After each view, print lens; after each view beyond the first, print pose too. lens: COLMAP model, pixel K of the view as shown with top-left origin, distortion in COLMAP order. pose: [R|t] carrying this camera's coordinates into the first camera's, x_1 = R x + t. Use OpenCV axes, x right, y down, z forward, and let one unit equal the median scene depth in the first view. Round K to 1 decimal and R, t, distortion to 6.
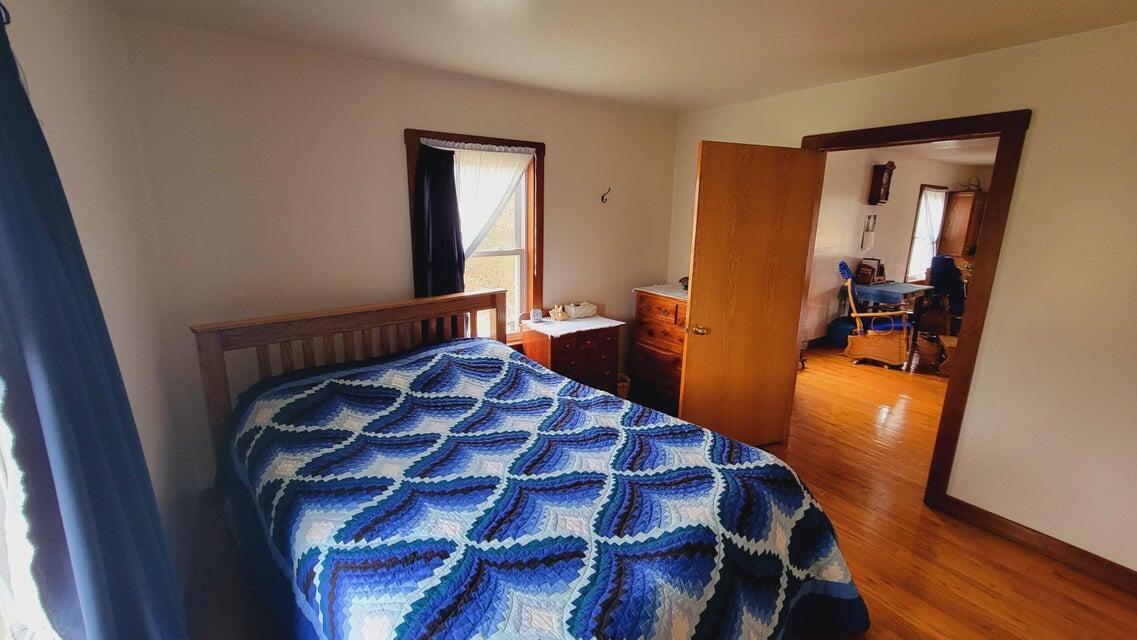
lens RADIAL K [[468.4, 0, 560.1], [0, 468.4, 320.8], [0, 0, 1]] dist [-0.000739, 0.000482]
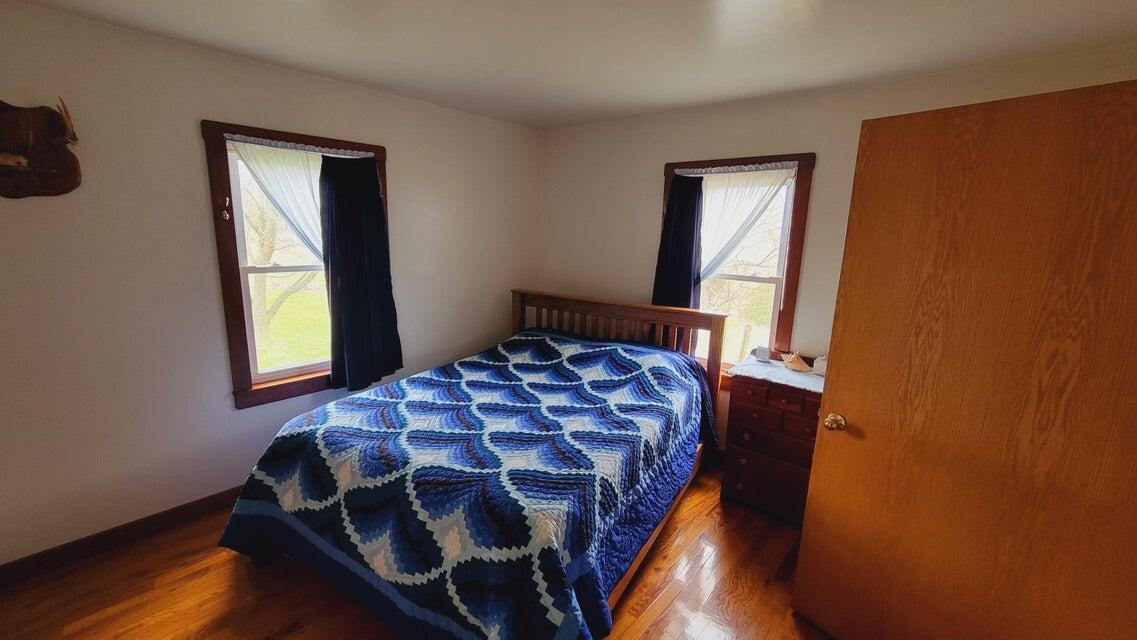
lens RADIAL K [[468.4, 0, 560.1], [0, 468.4, 320.8], [0, 0, 1]] dist [-0.000739, 0.000482]
pose [[0.256075, 0.184577, -0.948871, 0.814311], [-0.243208, 0.962327, 0.121559, -0.102951], [0.935562, 0.199645, 0.291318, 0.479242]]
